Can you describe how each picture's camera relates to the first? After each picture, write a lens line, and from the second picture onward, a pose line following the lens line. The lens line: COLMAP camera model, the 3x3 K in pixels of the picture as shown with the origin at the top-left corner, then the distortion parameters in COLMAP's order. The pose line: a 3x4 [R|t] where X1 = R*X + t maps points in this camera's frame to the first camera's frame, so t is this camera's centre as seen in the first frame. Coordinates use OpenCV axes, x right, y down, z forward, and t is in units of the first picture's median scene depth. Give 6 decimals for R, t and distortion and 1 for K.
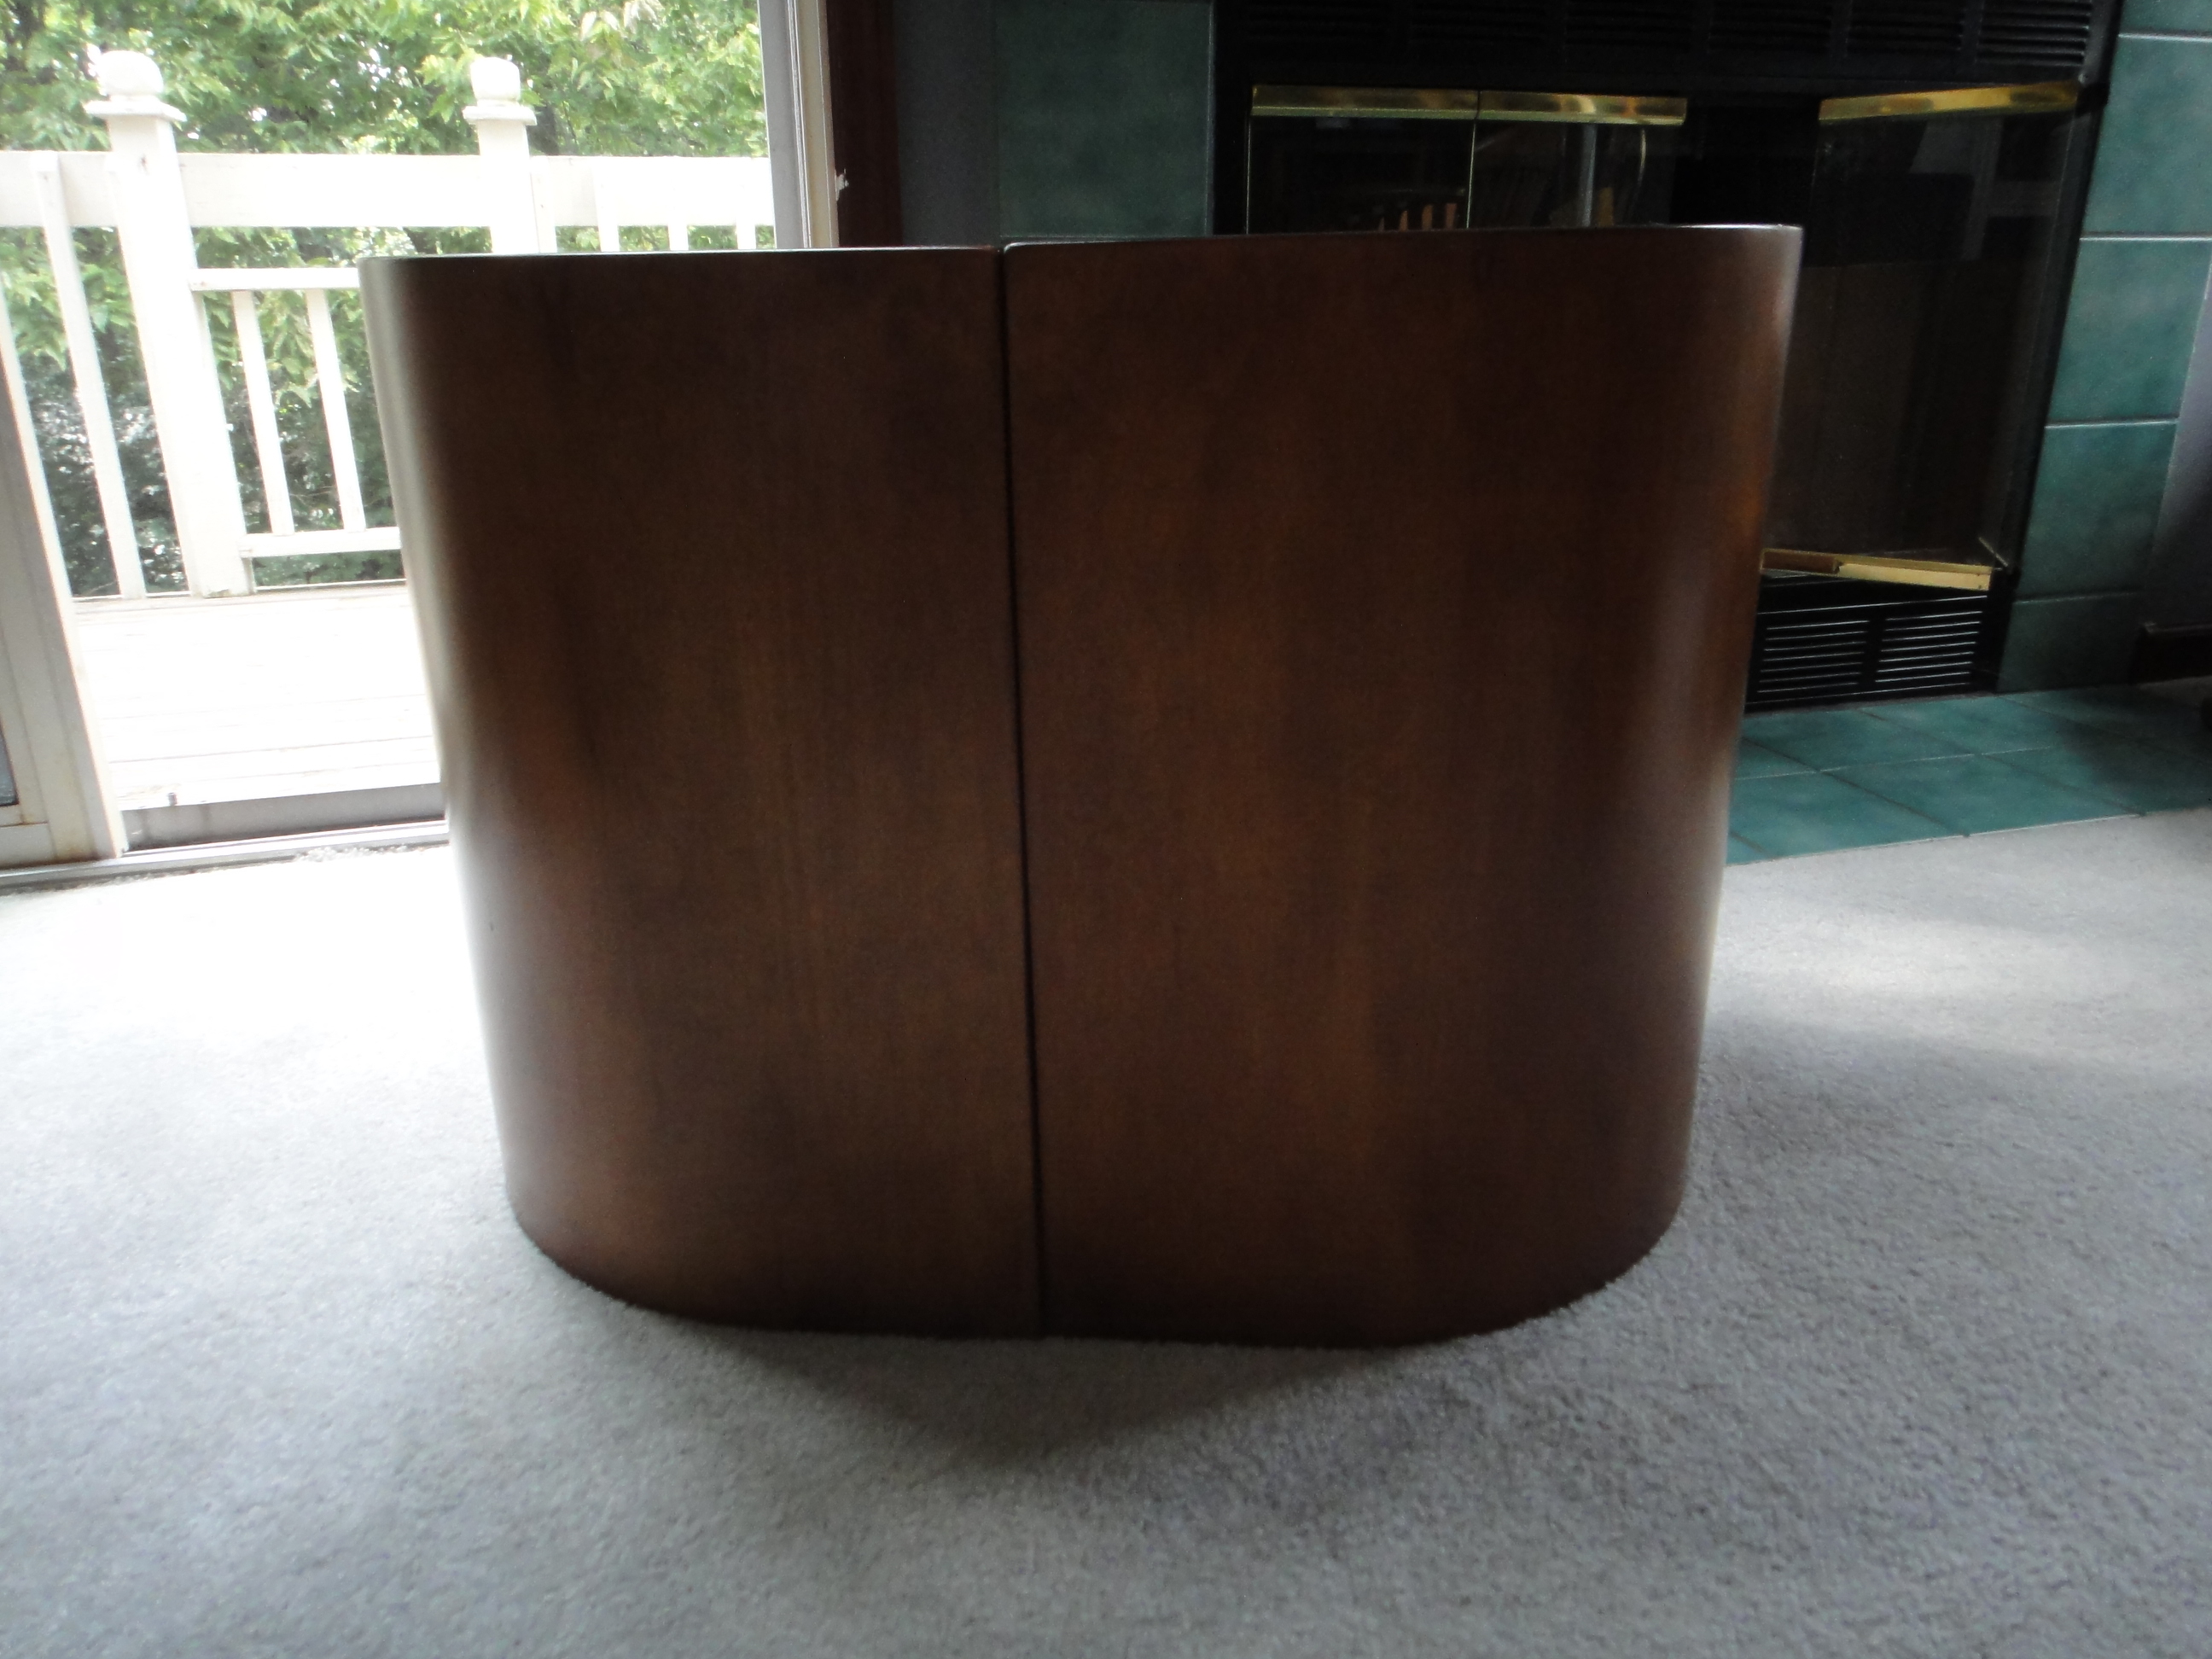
lens RADIAL K [[1588.0, 0, 1088.6], [0, 1588.0, 826.7], [0, 0, 1]] dist [0.005755, 0.002946]
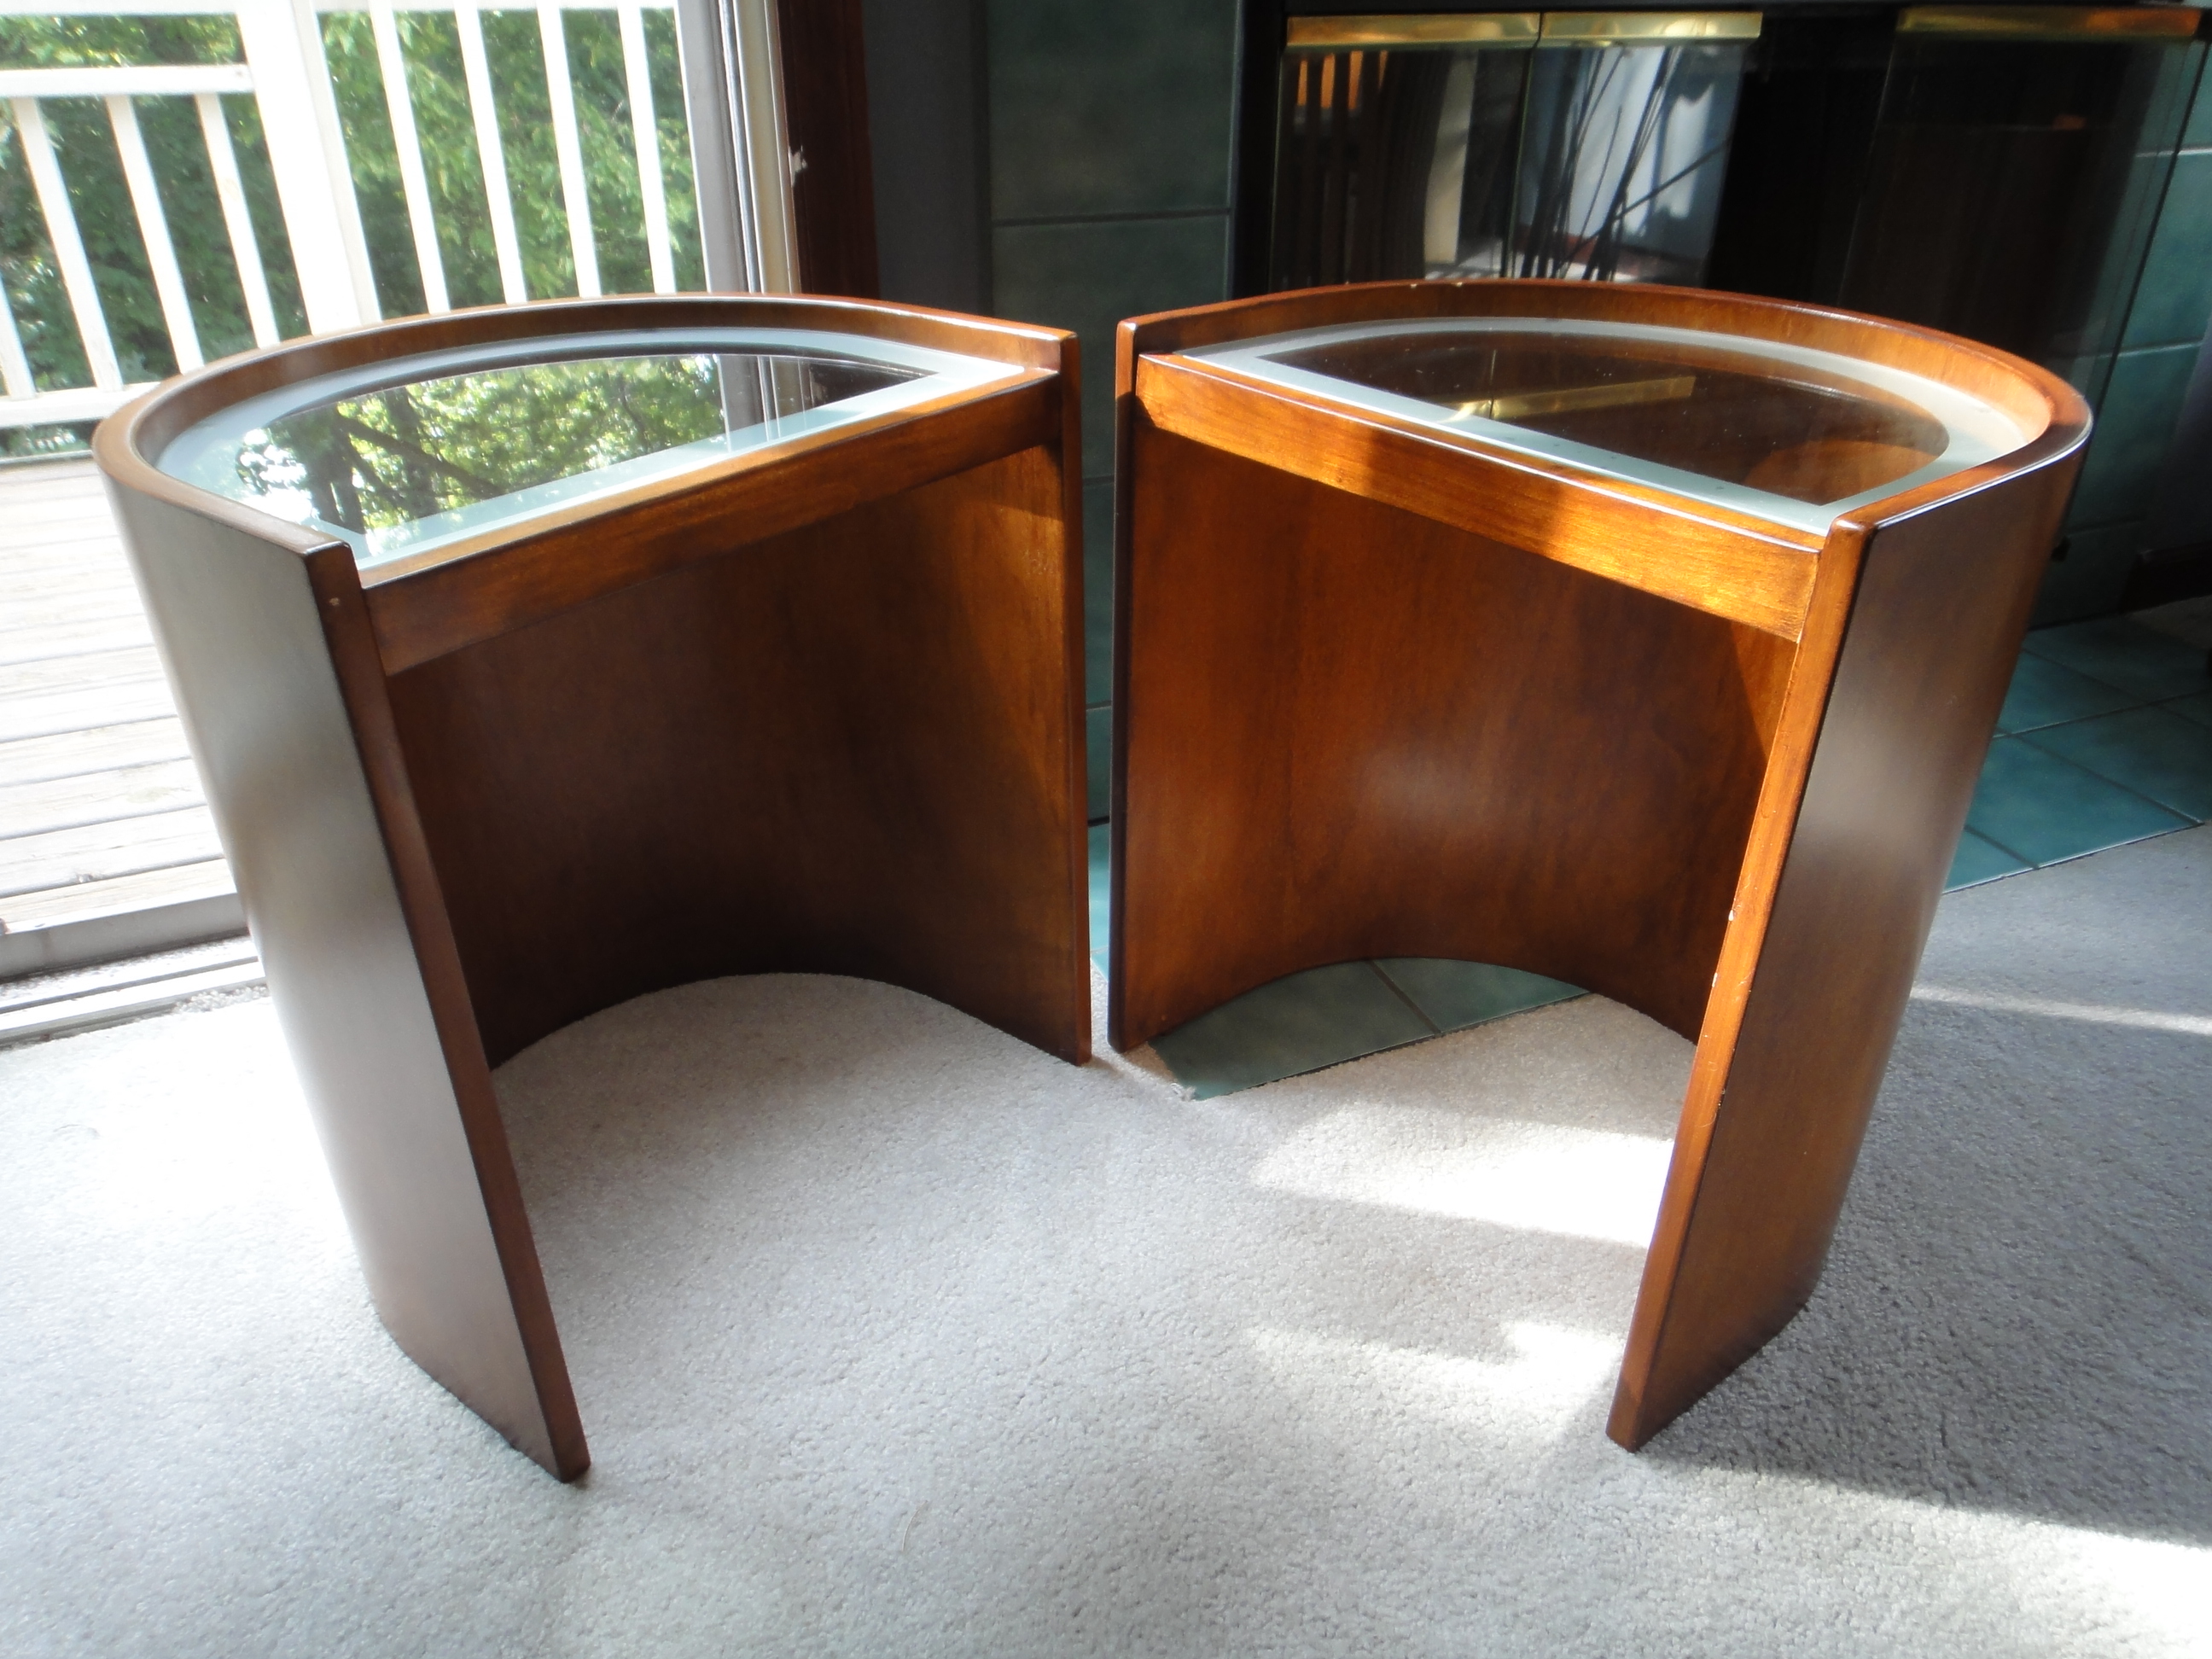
lens RADIAL K [[1588.0, 0, 1101.0], [0, 1588.0, 816.0], [0, 0, 1]] dist [0.005755, 0.002946]
pose [[0.991457, -0.055763, 0.117910, -0.194190], [0.035538, 0.985292, 0.167143, -0.347403], [-0.125496, -0.161525, 0.978857, 0.245381]]
